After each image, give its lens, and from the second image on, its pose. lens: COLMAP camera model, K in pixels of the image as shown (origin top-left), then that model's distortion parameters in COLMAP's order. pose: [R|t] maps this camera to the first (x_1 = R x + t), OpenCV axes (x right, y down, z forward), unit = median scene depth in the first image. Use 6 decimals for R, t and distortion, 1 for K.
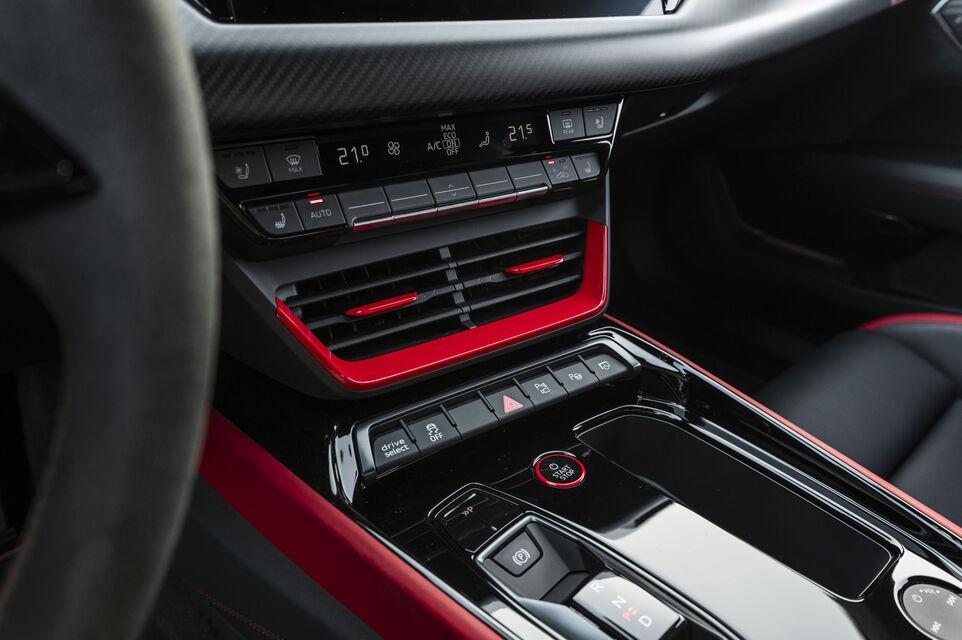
lens RADIAL K [[771.0, 0, 484.8], [0, 771.0, 327.0], [0, 0, 1]] dist [-0.002522, 0.012883]
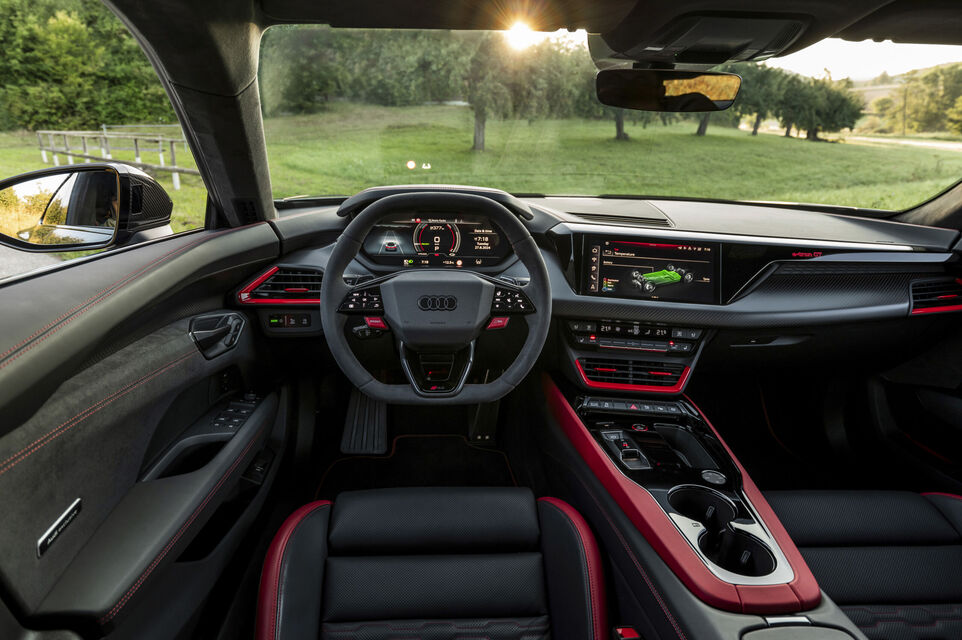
lens RADIAL K [[575.9, 0, 458.5], [0, 575.9, 316.6], [0, 0, 1]] dist [0.006887, 0.002623]
pose [[0.750659, 0.149374, -0.643583, 0.982872], [-0.321268, 0.933713, -0.158007, 0.360378], [0.577320, 0.325372, 0.748889, -1.402711]]
